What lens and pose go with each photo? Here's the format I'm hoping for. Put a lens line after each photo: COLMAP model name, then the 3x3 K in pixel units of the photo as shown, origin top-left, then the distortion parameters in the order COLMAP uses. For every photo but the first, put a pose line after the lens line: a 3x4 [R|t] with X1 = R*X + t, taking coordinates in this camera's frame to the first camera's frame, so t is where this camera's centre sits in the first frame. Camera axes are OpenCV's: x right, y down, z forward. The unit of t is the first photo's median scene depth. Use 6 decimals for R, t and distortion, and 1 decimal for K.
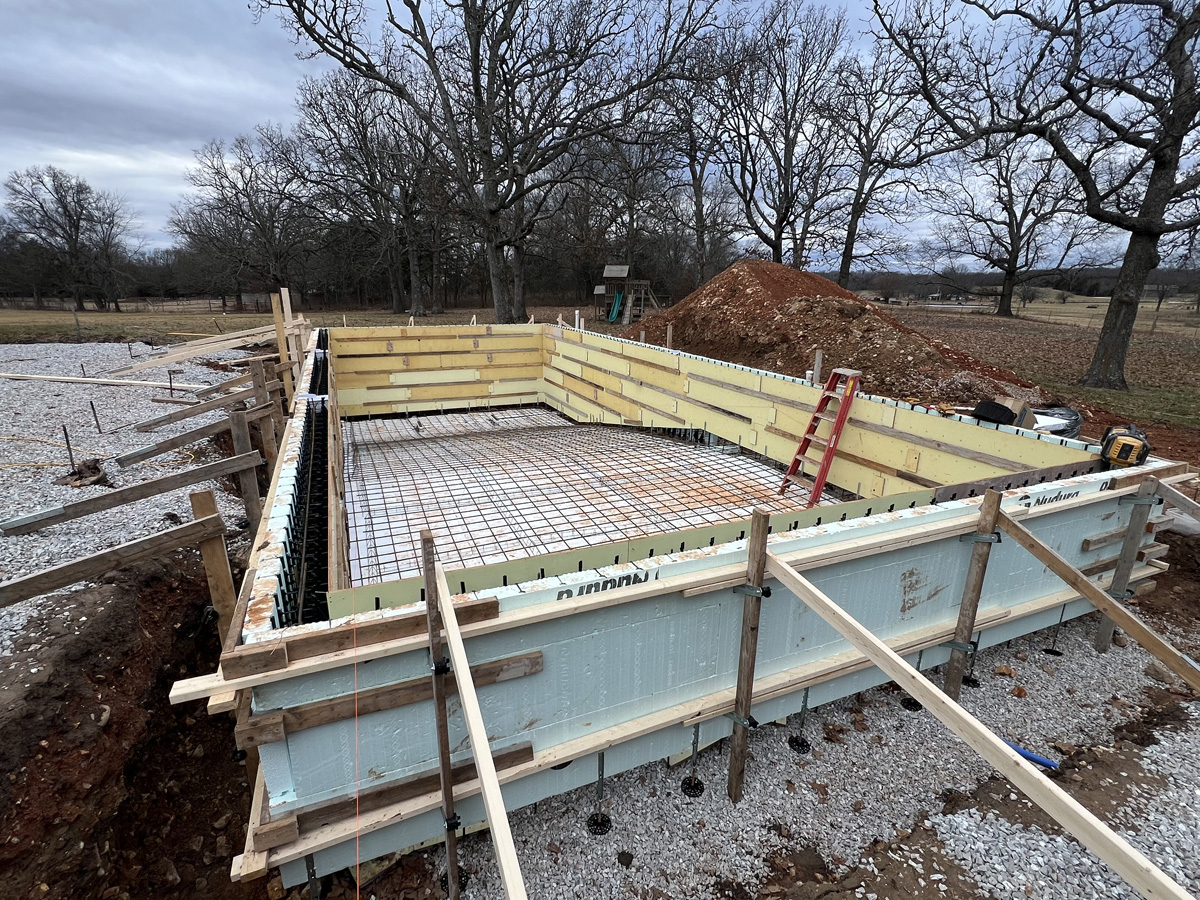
lens RADIAL K [[594.8, 0, 604.4], [0, 594.8, 454.9], [0, 0, 1]] dist [0.001539, -0.000479]
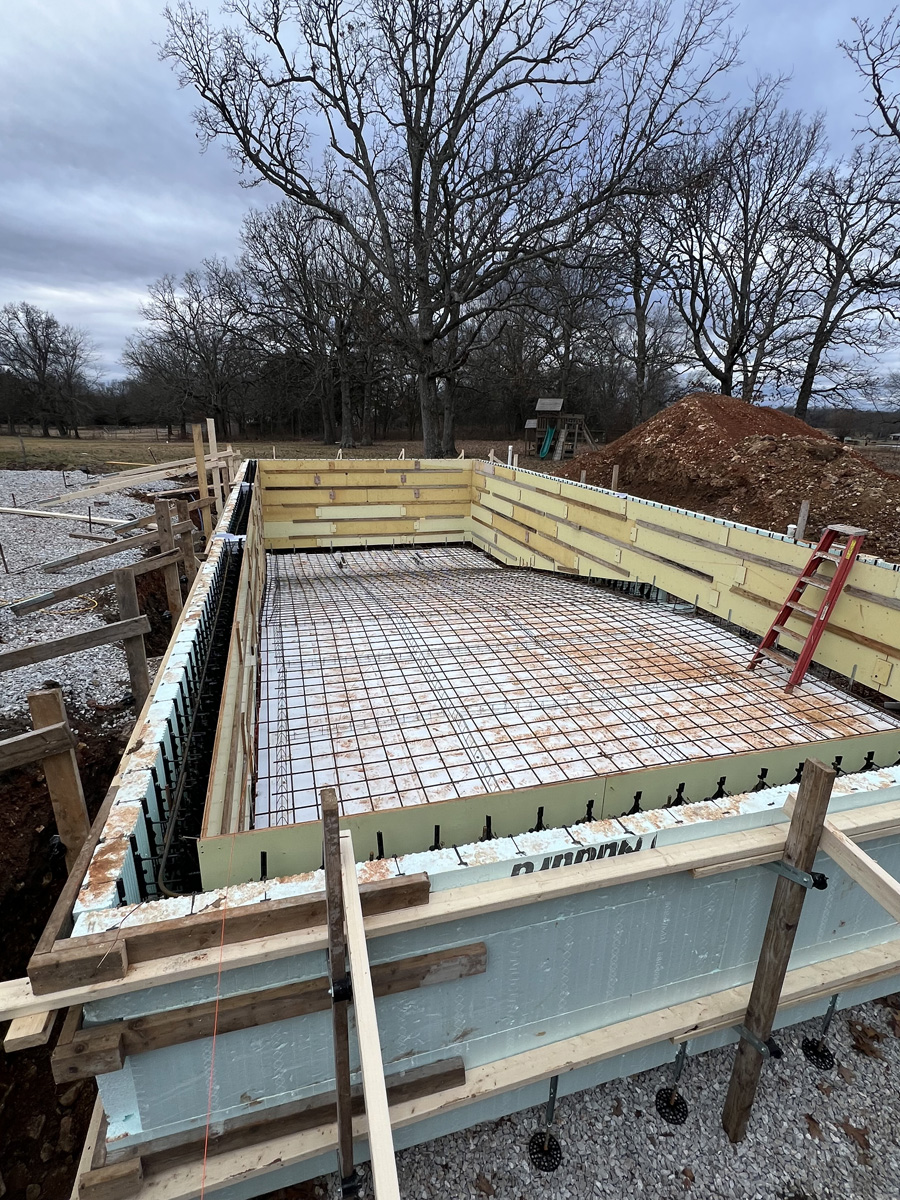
lens RADIAL K [[594.8, 0, 450.0], [0, 594.8, 600.0], [0, 0, 1]] dist [0.001539, -0.000479]
pose [[0.991178, 0.049684, -0.122874, -0.013898], [-0.047440, 0.998651, 0.021124, -0.015304], [0.123758, -0.015109, 0.992197, 0.052258]]
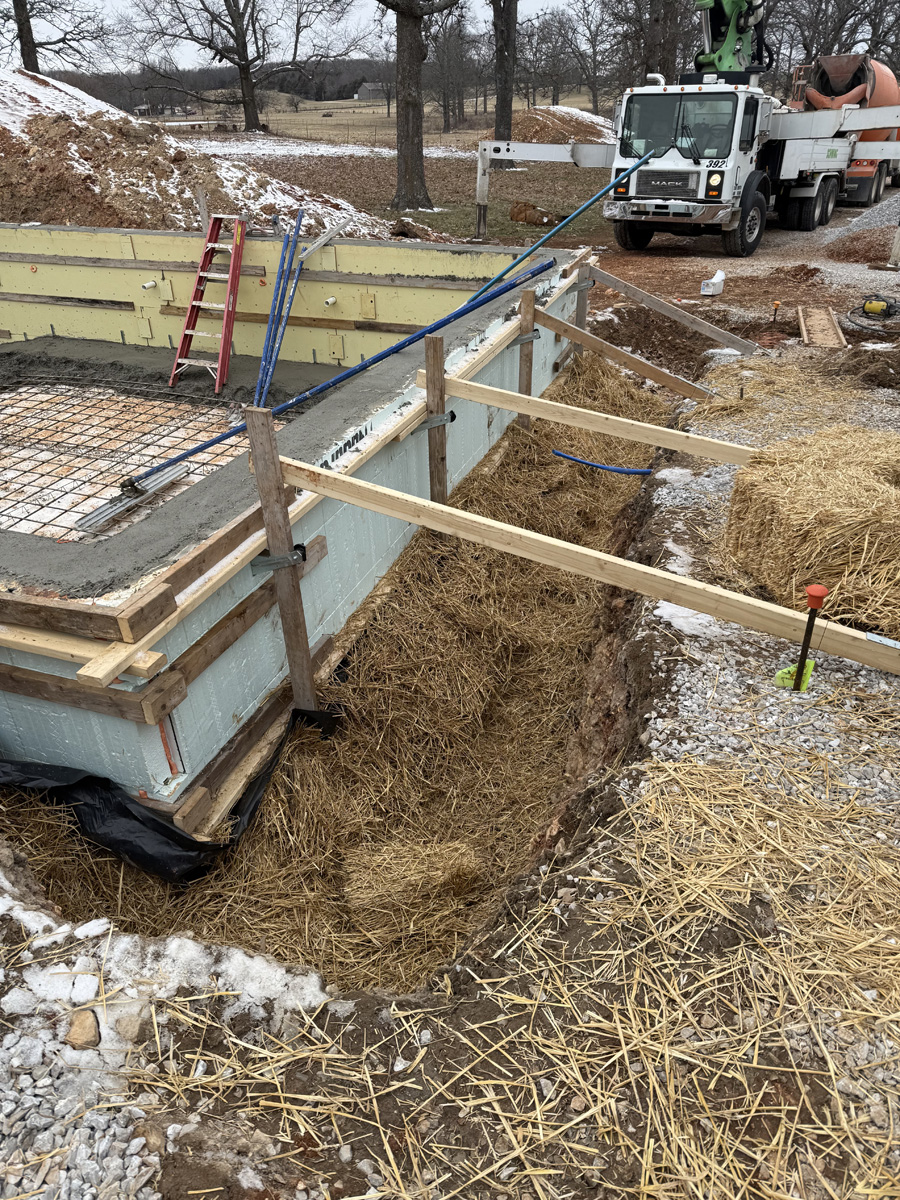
lens RADIAL K [[839.9, 0, 471.2], [0, 839.9, 599.0], [0, 0, 1]] dist [-0.005561, -0.003639]
pose [[0.678969, -0.400561, 0.615265, -0.135581], [0.224447, 0.911174, 0.345522, 0.003762], [-0.699016, -0.096505, 0.708564, -0.018773]]
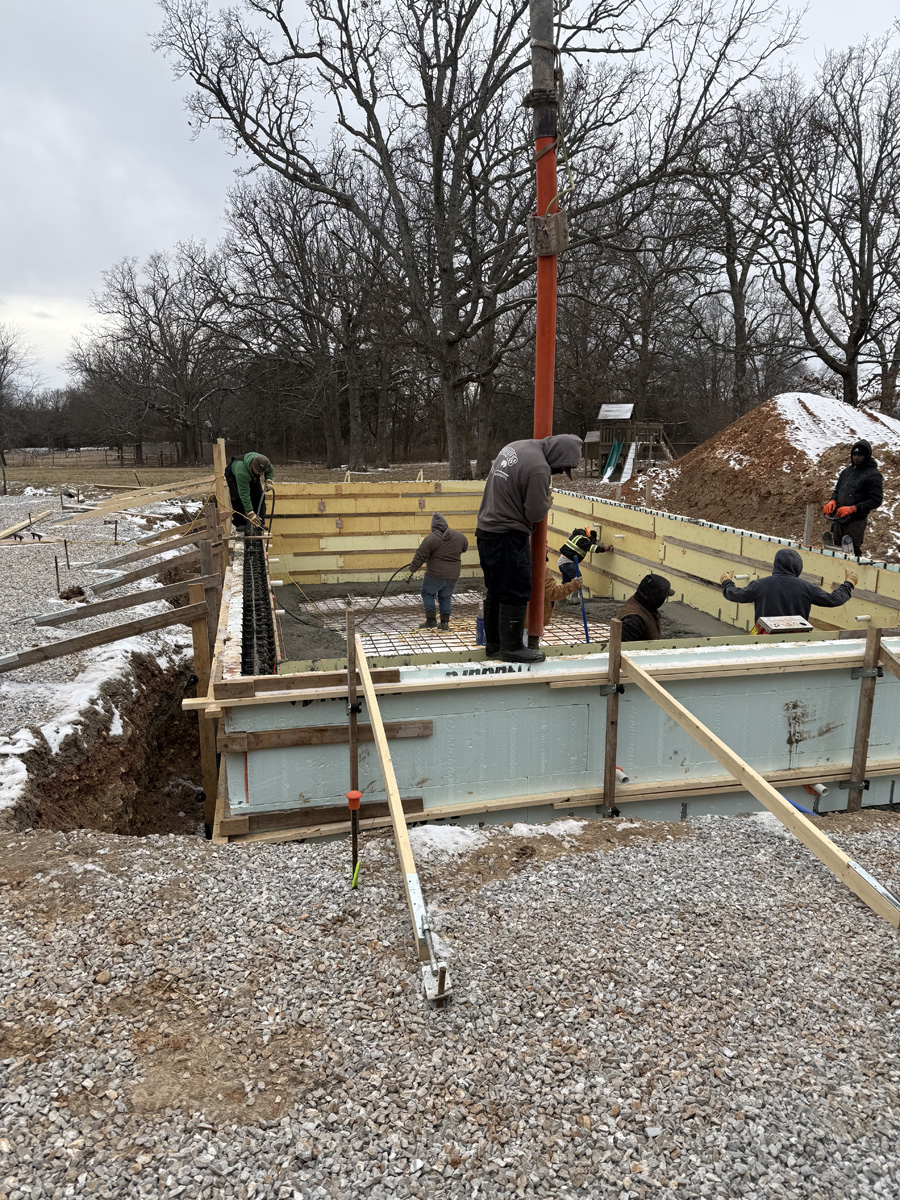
lens RADIAL K [[843.6, 0, 455.7], [0, 843.6, 605.0], [0, 0, 1]] dist [0.129509, -0.235147]
pose [[0.983561, 0.028660, -0.178289, 0.045226], [-0.042032, 0.996541, -0.071683, 0.036662], [0.175618, 0.077999, 0.981364, -0.138047]]
